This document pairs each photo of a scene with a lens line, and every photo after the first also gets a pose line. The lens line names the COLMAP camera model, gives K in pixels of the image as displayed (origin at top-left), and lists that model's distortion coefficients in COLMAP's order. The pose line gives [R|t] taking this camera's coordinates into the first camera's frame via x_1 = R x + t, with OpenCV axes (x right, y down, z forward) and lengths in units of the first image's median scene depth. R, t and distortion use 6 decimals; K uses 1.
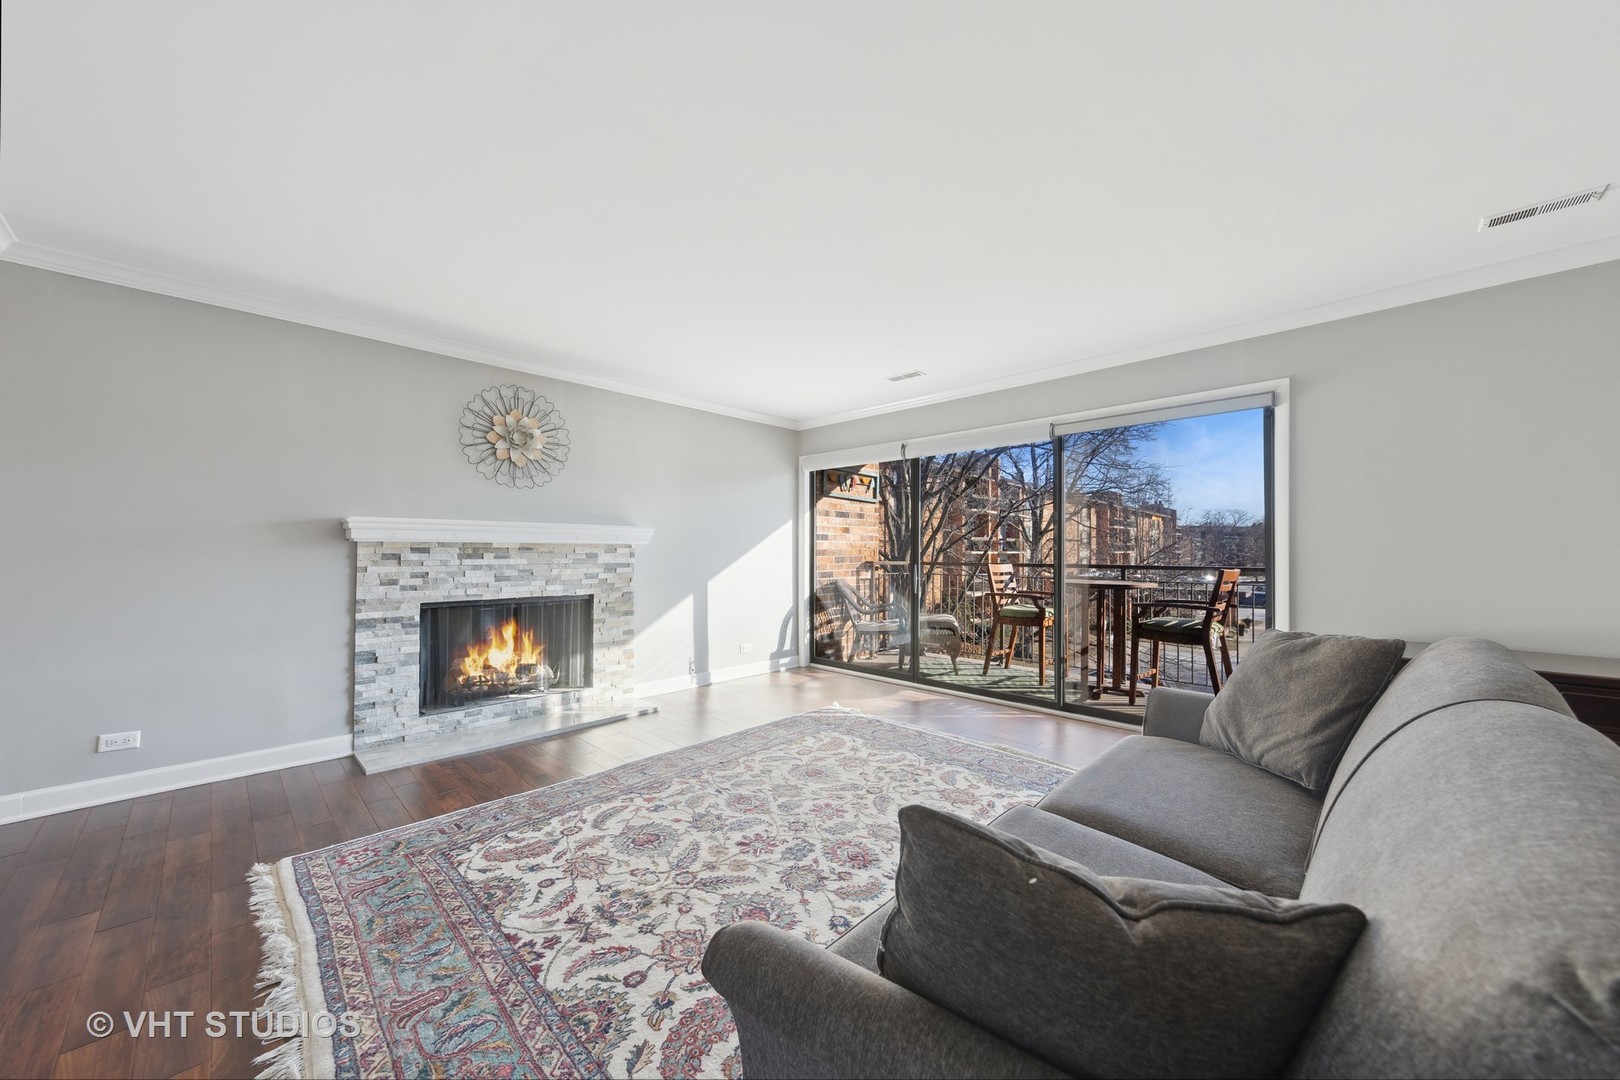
lens RADIAL K [[568.1, 0, 808.3], [0, 568.1, 546.6], [0, 0, 1]] dist [-0.000356, -0.000091]
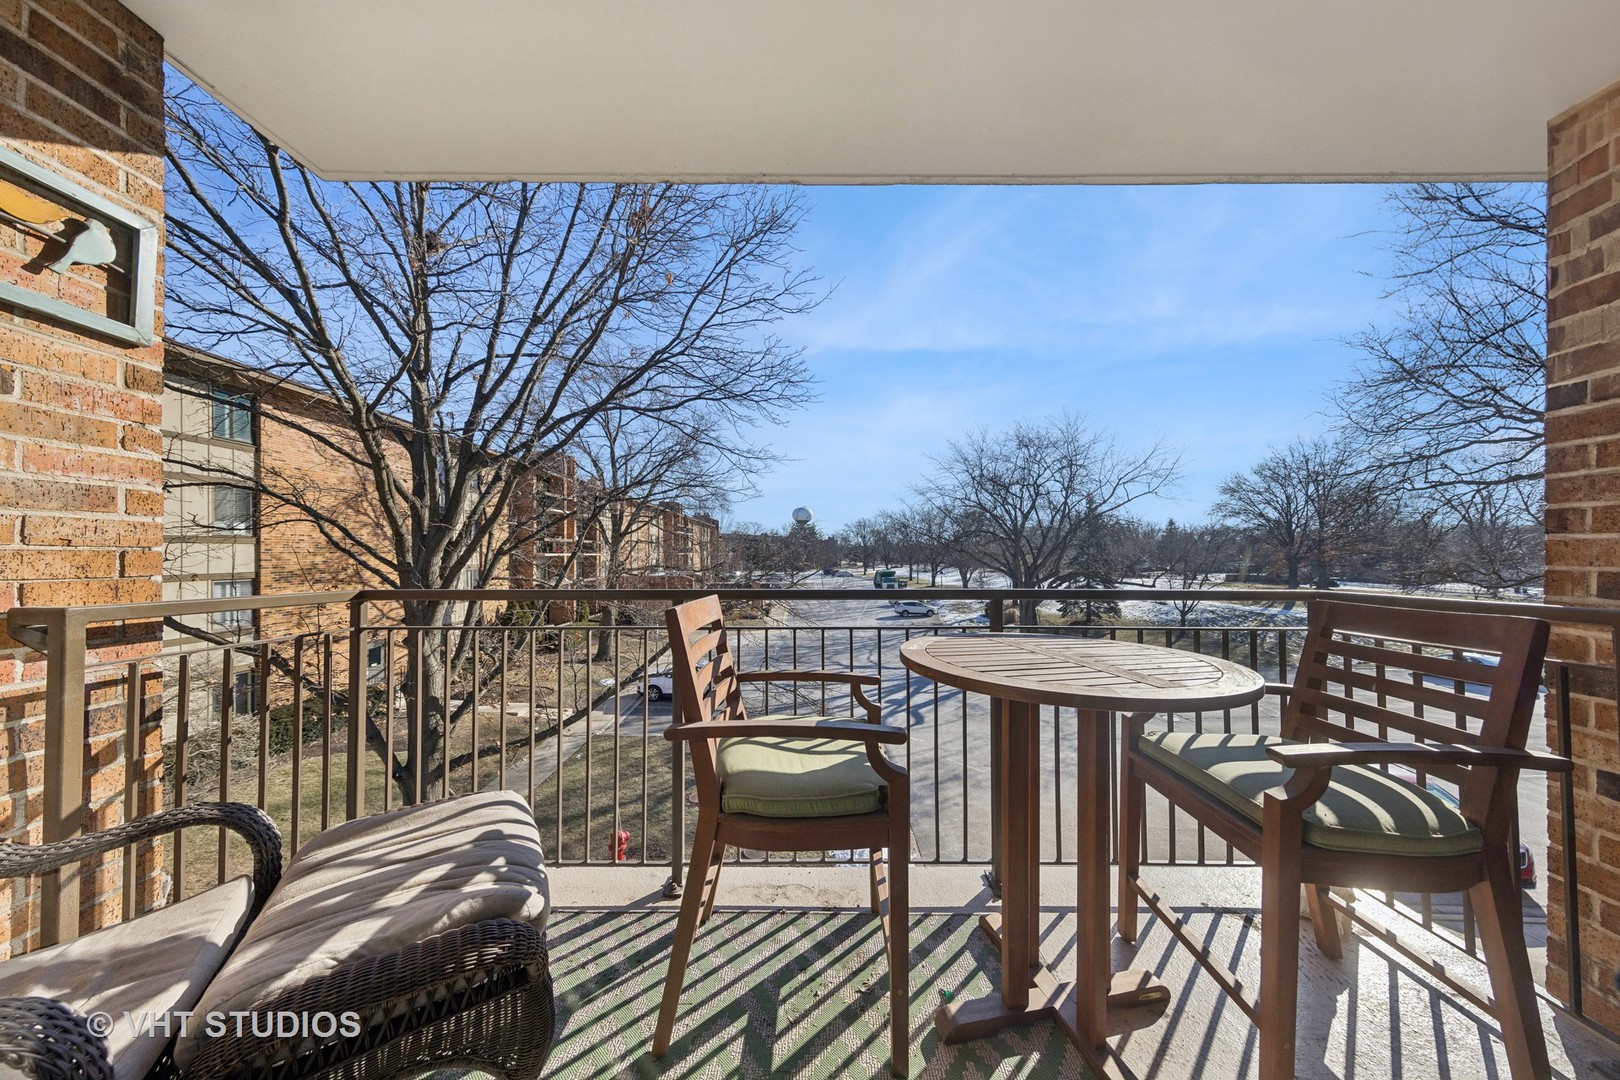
lens RADIAL K [[512.1, 0, 810.0], [0, 512.1, 540.0], [0, 0, 1]] dist [0.001310, -0.000113]
pose [[0.724123, 0.013744, 0.689534, 0.469624], [-0.001480, 0.999830, -0.018375, 0.013812], [-0.689670, 0.012285, 0.724020, 1.772966]]
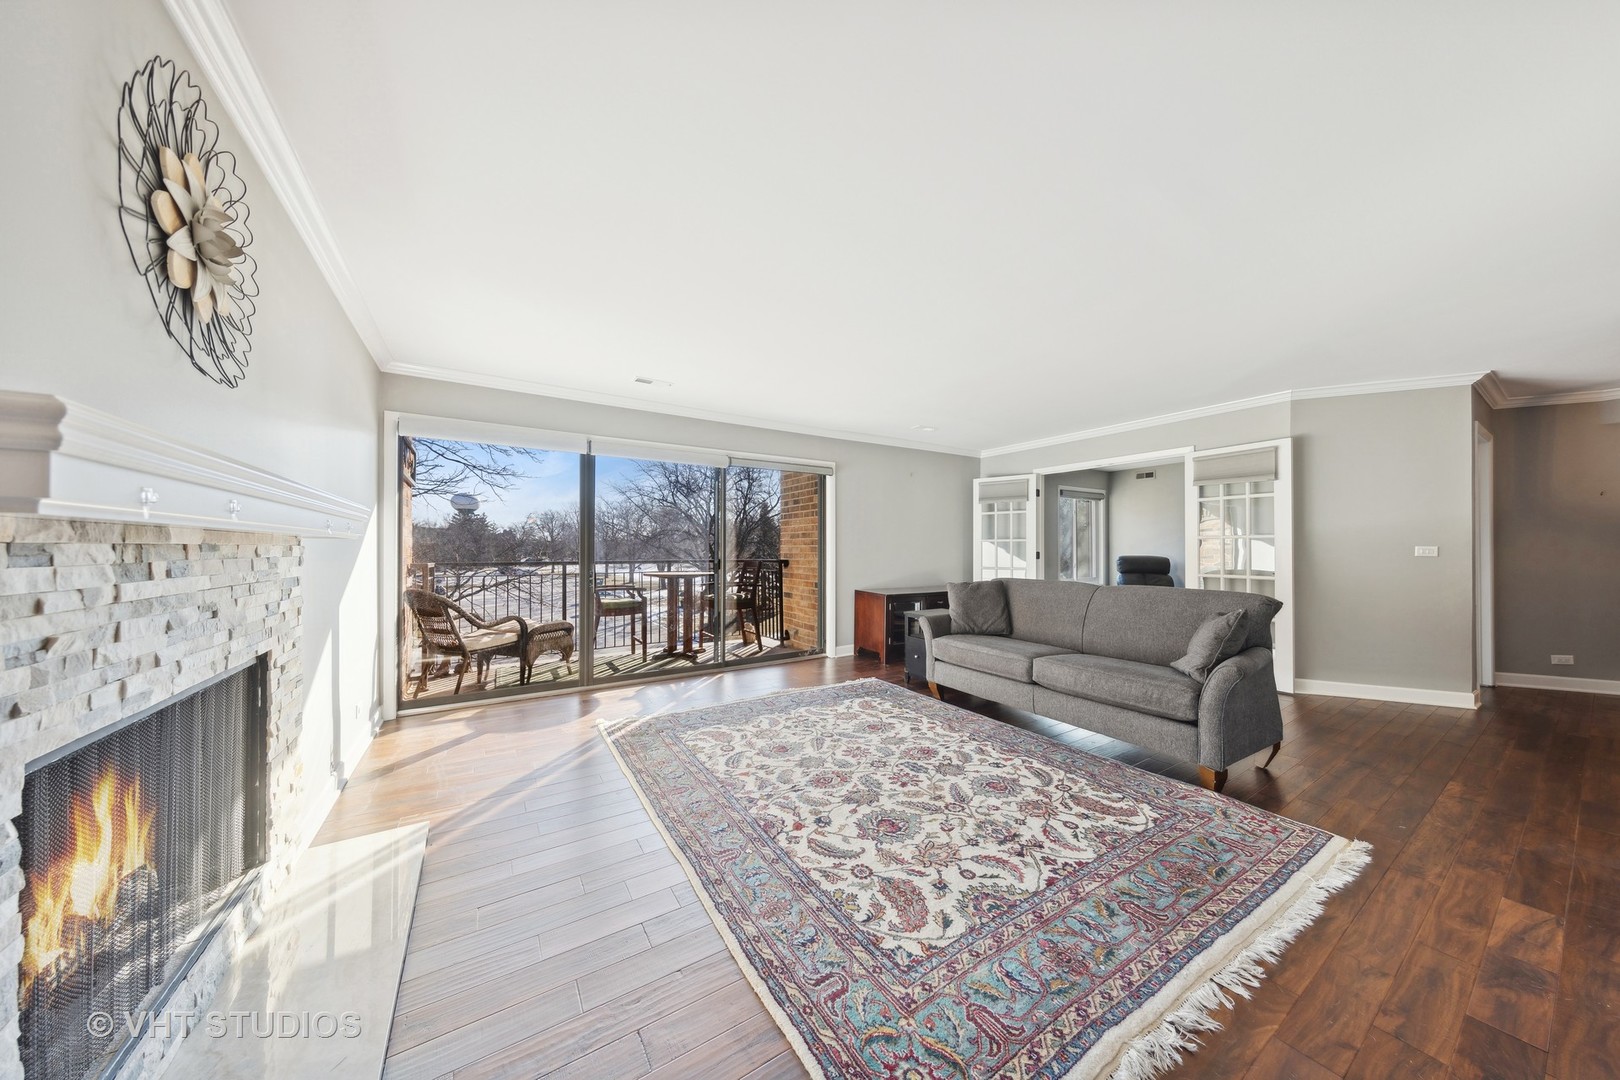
lens RADIAL K [[512.9, 0, 807.0], [0, 512.9, 548.1], [0, 0, 1]] dist [0.001091, 0.000000]
pose [[0.239019, -0.001684, 0.971013, -1.137752], [-0.006236, 0.999975, 0.003270, -0.002547], [-0.970995, -0.006836, 0.239002, 0.842319]]
